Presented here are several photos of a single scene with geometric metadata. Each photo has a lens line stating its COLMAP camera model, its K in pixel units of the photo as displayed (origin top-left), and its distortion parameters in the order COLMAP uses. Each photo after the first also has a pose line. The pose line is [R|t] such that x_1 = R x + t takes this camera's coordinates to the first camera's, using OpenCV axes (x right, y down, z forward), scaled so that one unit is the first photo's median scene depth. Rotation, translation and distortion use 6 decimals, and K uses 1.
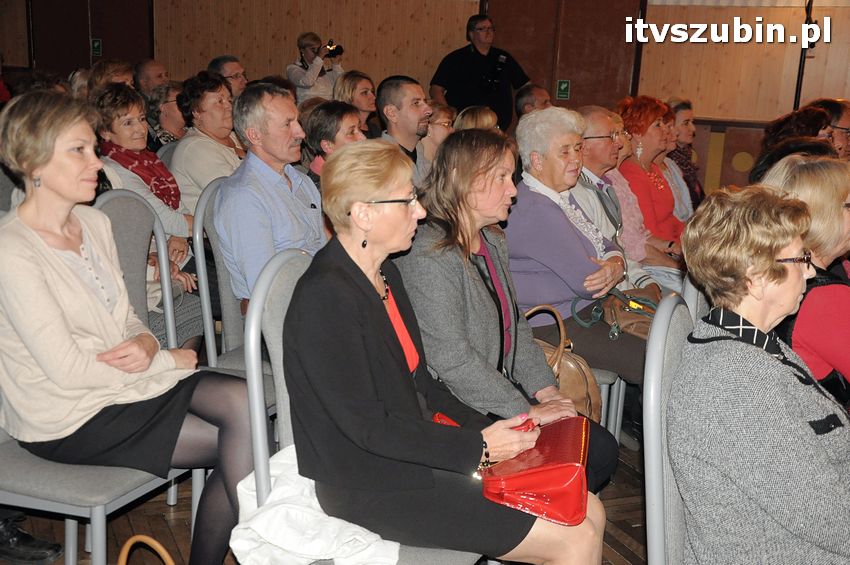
lens RADIAL K [[1159.7, 0, 424.6], [0, 1159.7, 276.6], [0, 0, 1]] dist [0.165381, 0.000000]
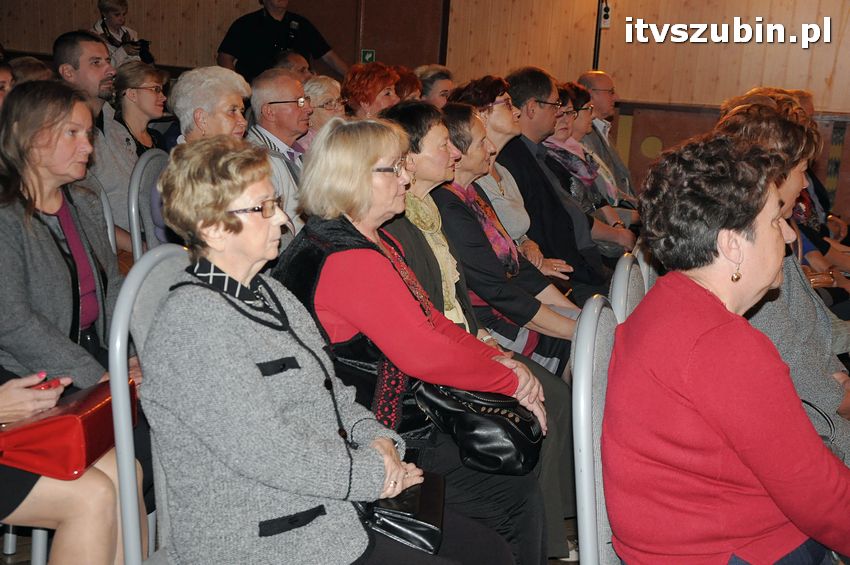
lens RADIAL K [[1310.6, 0, 426.4], [0, 1310.6, 285.6], [0, 0, 1]] dist [0.205230, 0.000000]
pose [[0.997244, -0.005831, 0.073958, 0.276687], [0.005453, 0.999971, 0.005311, 0.035597], [-0.073986, -0.004893, 0.997247, -0.109055]]
